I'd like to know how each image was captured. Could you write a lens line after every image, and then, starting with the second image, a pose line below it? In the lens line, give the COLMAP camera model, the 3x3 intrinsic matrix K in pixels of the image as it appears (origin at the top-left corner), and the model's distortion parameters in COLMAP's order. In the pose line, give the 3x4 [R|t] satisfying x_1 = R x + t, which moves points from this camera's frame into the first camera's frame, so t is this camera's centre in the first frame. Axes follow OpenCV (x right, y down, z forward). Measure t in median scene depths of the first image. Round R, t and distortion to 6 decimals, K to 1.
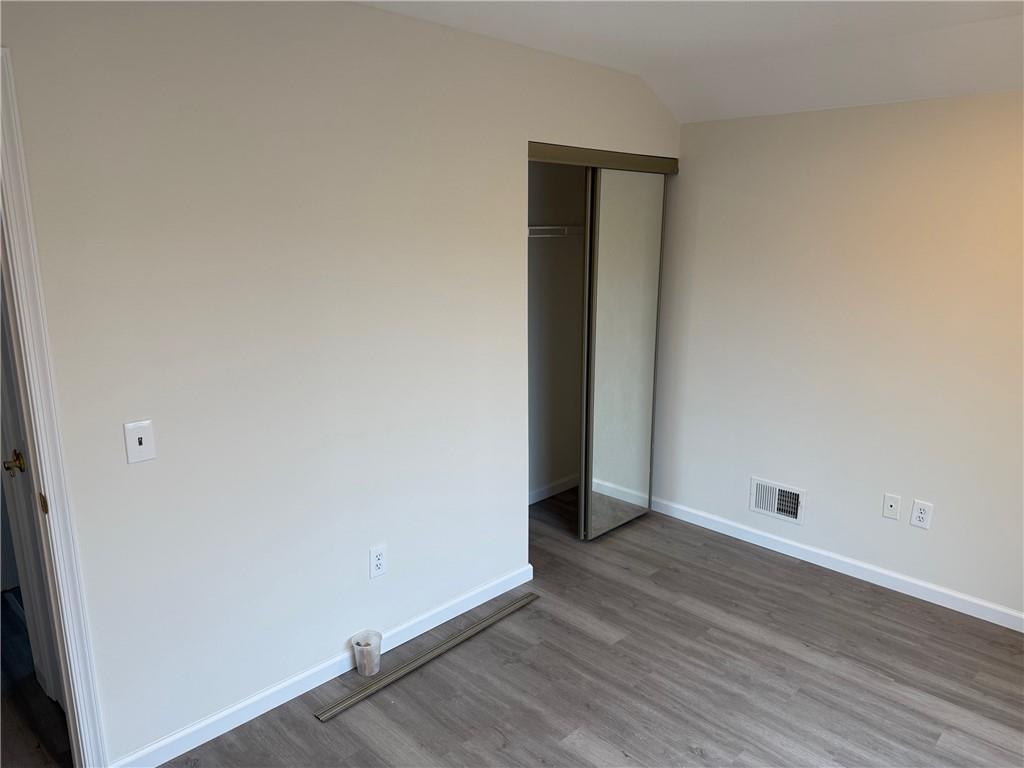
lens RADIAL K [[723.2, 0, 512.9], [0, 723.2, 381.0], [0, 0, 1]] dist [0.056992, -0.075467]
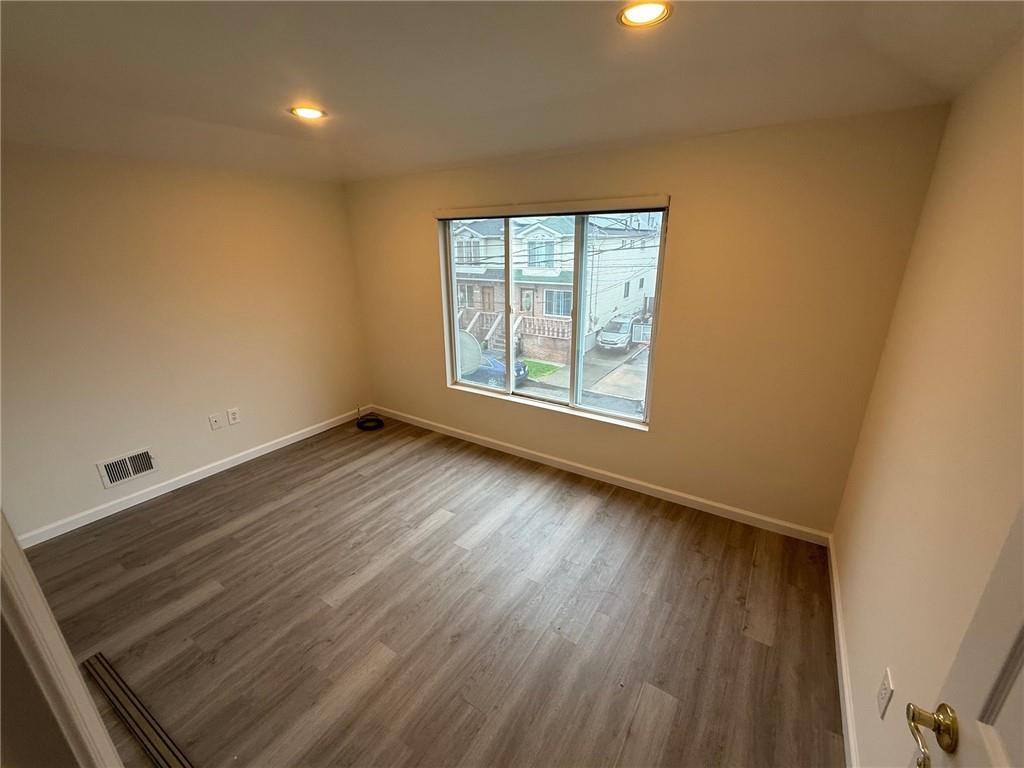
lens RADIAL K [[422.5, 0, 510.1], [0, 422.5, 382.9], [0, 0, 1]] dist [0.002041, 0.000475]
pose [[-0.194832, -0.311372, 0.930101, -0.540183], [0.220202, 0.910181, 0.350830, -0.109189], [-0.955799, 0.273163, -0.108768, 0.527462]]
